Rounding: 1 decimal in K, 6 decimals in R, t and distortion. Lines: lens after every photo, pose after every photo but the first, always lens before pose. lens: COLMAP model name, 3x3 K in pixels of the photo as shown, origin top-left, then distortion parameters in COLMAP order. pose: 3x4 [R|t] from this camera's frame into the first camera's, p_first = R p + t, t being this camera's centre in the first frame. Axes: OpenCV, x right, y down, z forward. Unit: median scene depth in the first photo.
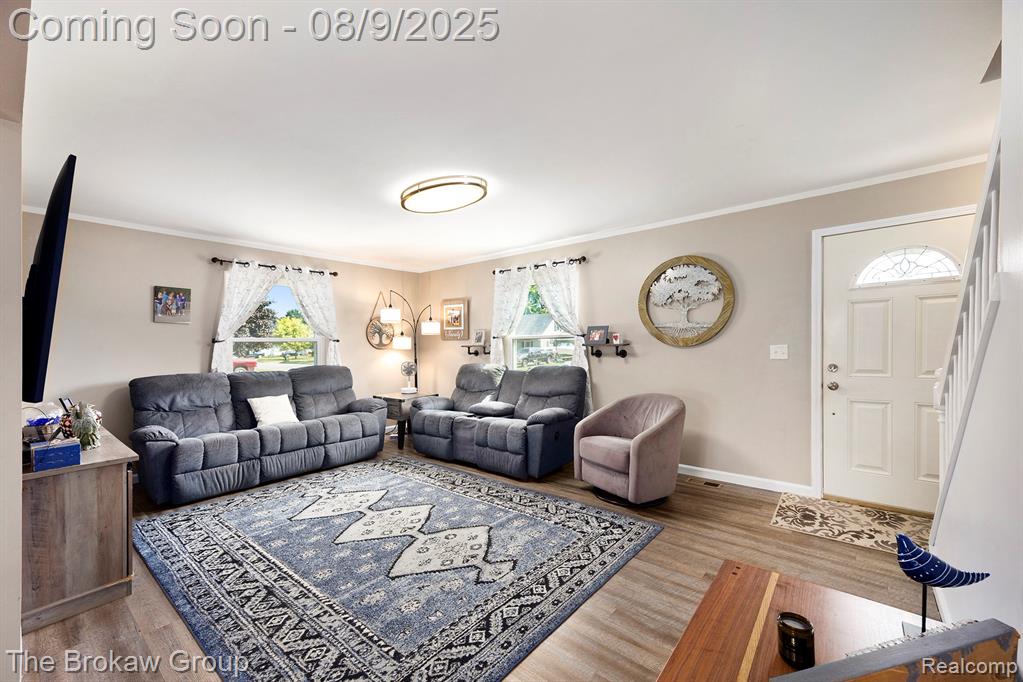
lens RADIAL K [[416.5, 0, 511.1], [0, 416.5, 337.9], [0, 0, 1]] dist [0.013969, -0.001265]
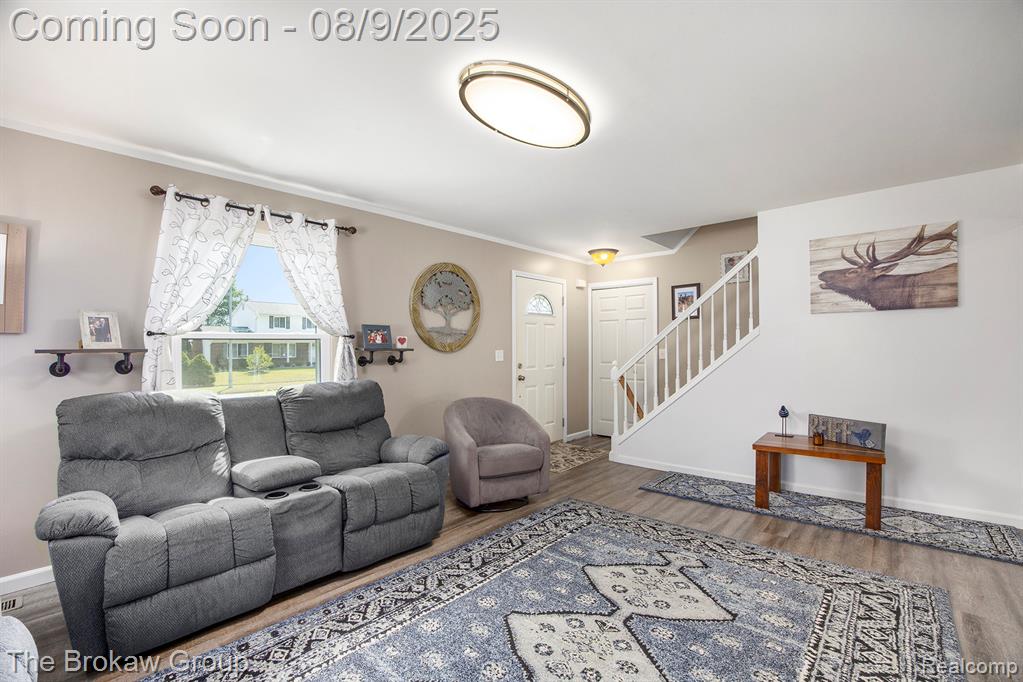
lens RADIAL K [[444.2, 0, 510.3], [0, 444.2, 345.9], [0, 0, 1]] dist [-0.059802, 0.009038]
pose [[0.035810, 0.020460, 0.999149, -0.792860], [-0.007920, 0.999765, -0.020189, 0.032339], [-0.999327, -0.007190, 0.035964, 0.959839]]
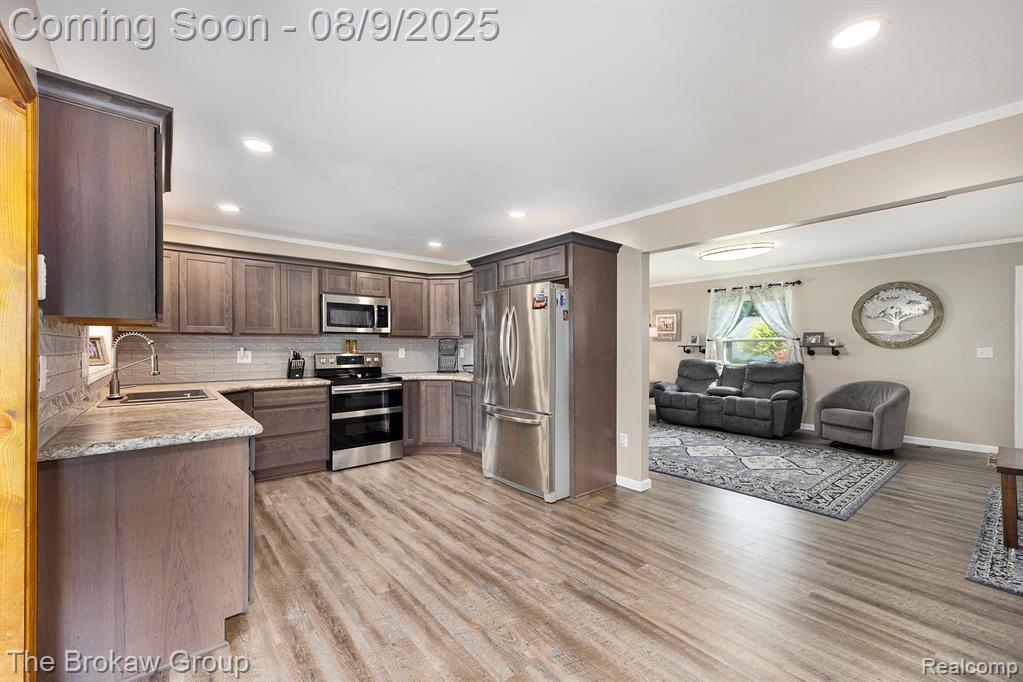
lens RADIAL K [[416.5, 0, 506.1], [0, 416.5, 337.0], [0, 0, 1]] dist [0.013969, -0.001265]
pose [[0.981818, 0.006823, -0.189700, -0.685138], [-0.007425, 0.999969, -0.002464, -0.003822], [0.189678, 0.003828, 0.981839, -0.706758]]
